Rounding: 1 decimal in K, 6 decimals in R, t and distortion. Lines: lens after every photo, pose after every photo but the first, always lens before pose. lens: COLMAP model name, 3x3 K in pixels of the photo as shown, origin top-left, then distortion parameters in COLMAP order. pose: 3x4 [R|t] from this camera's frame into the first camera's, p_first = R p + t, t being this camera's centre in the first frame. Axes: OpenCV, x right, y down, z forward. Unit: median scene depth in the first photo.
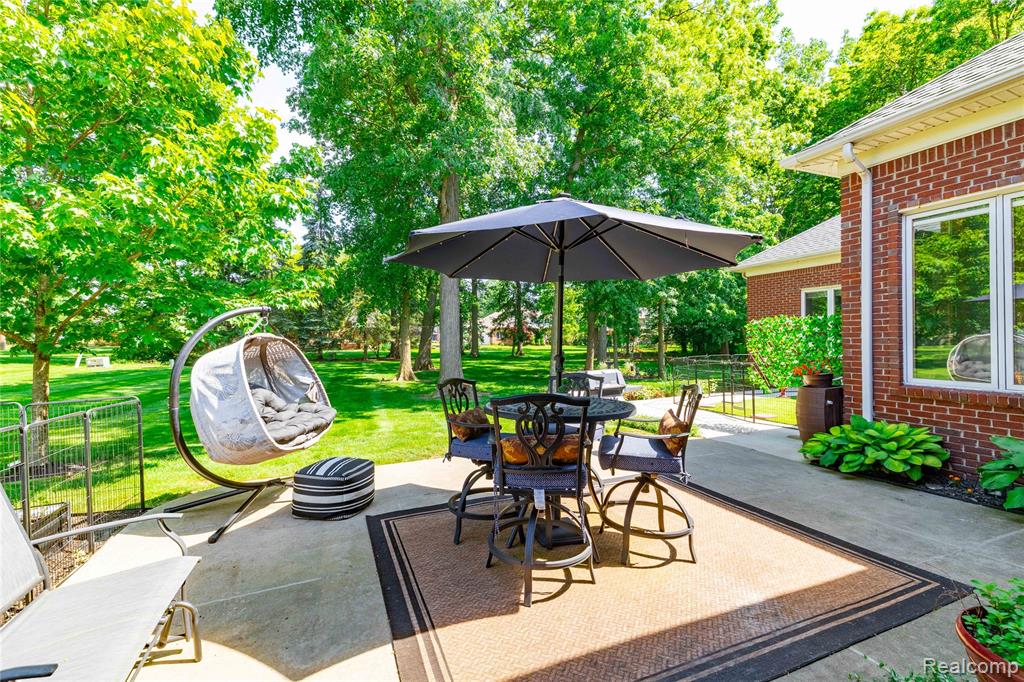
lens RADIAL K [[425.0, 0, 512.0], [0, 425.0, 341.0], [0, 0, 1]] dist [0.001743, 0.000156]
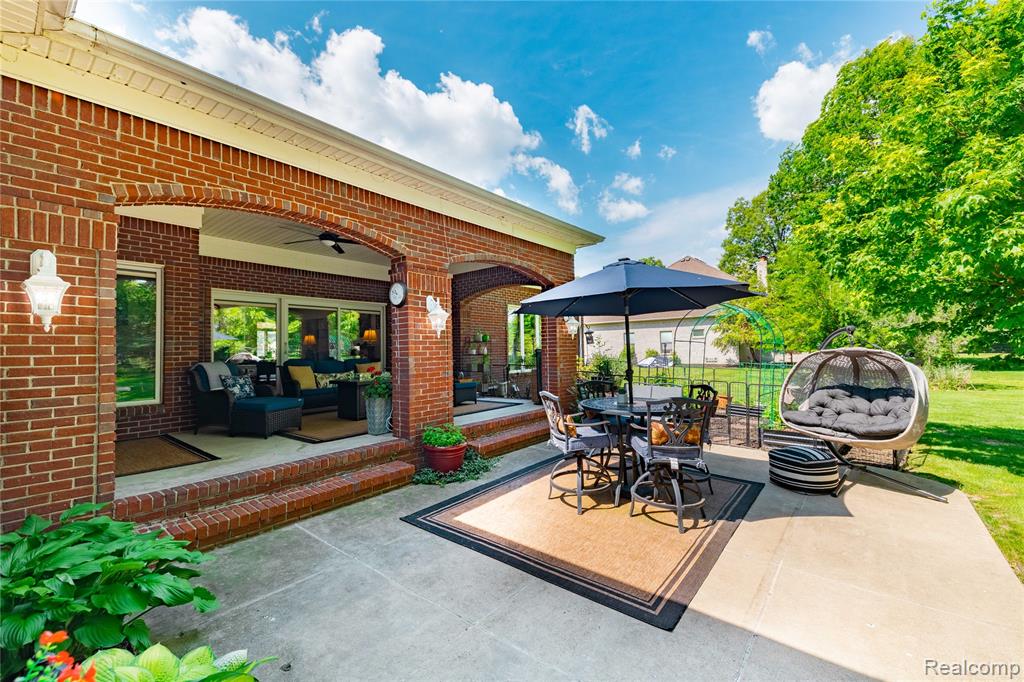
lens RADIAL K [[425.0, 0, 512.0], [0, 425.0, 341.0], [0, 0, 1]] dist [0.001743, 0.000156]
pose [[-0.881475, 0.009550, -0.472134, 1.195039], [0.019495, 0.999679, -0.016177, -0.054722], [0.471828, -0.023464, -0.881378, 2.156254]]
